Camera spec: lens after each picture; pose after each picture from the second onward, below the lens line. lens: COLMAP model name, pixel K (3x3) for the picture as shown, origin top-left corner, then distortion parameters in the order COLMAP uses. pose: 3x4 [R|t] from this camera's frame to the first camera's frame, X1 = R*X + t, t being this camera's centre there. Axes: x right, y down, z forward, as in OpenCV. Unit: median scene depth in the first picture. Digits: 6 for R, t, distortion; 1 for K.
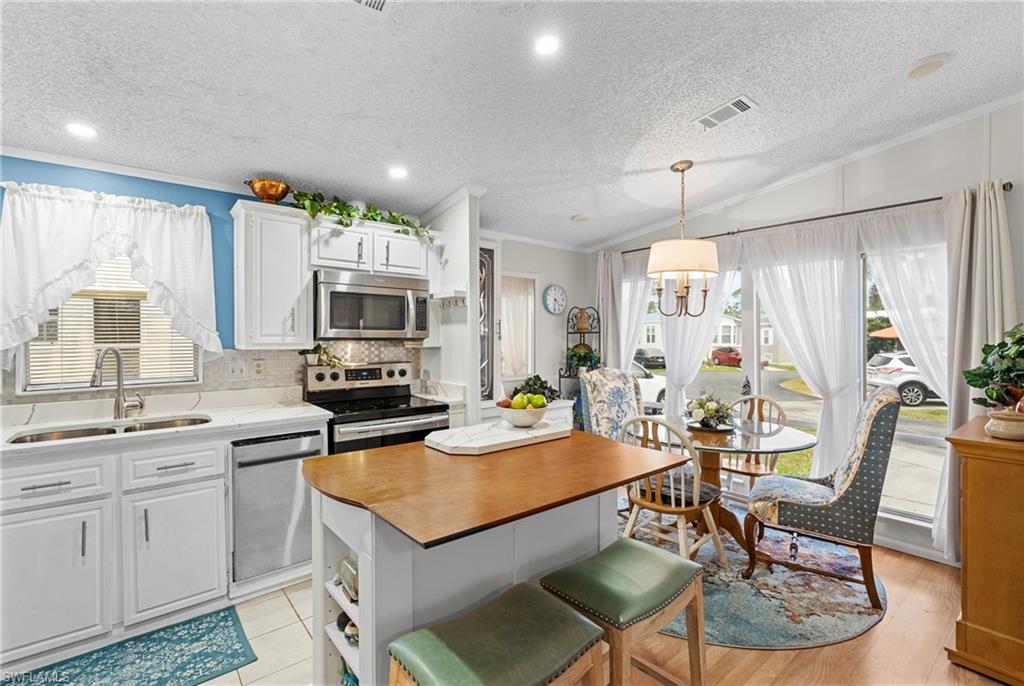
lens RADIAL K [[463.2, 0, 521.4], [0, 463.2, 341.1], [0, 0, 1]] dist [0.003105, 0.000506]
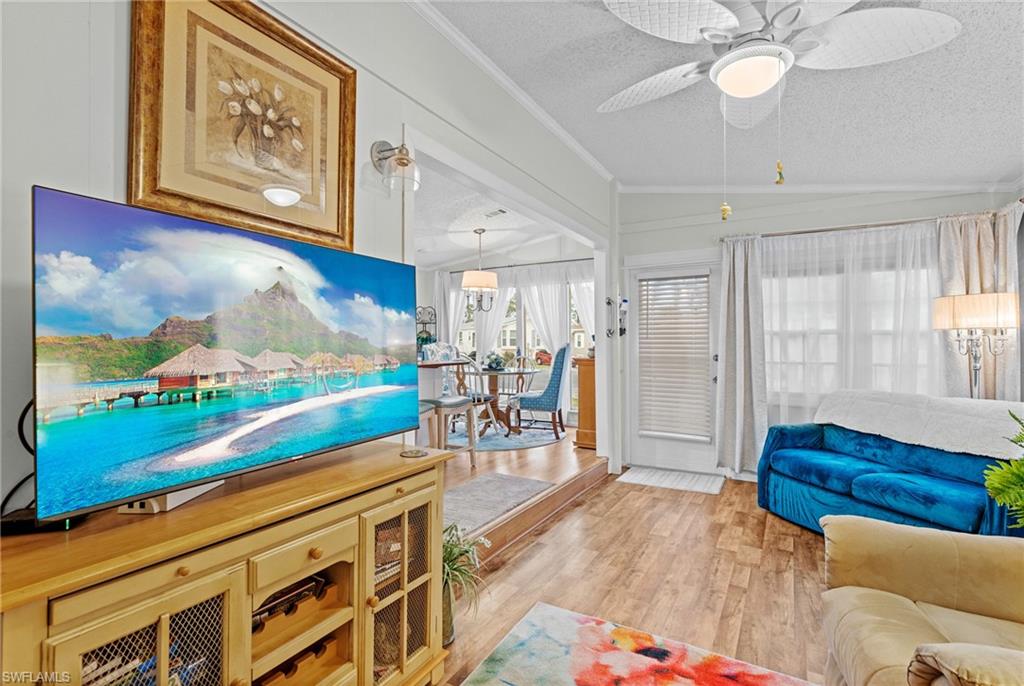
lens RADIAL K [[463.2, 0, 521.4], [0, 463.2, 341.1], [0, 0, 1]] dist [0.003105, 0.000506]
pose [[0.940788, 0.003014, 0.338981, -0.126412], [0.001497, 0.999914, -0.013045, 0.090700], [-0.338991, 0.012780, 0.940703, -0.801804]]
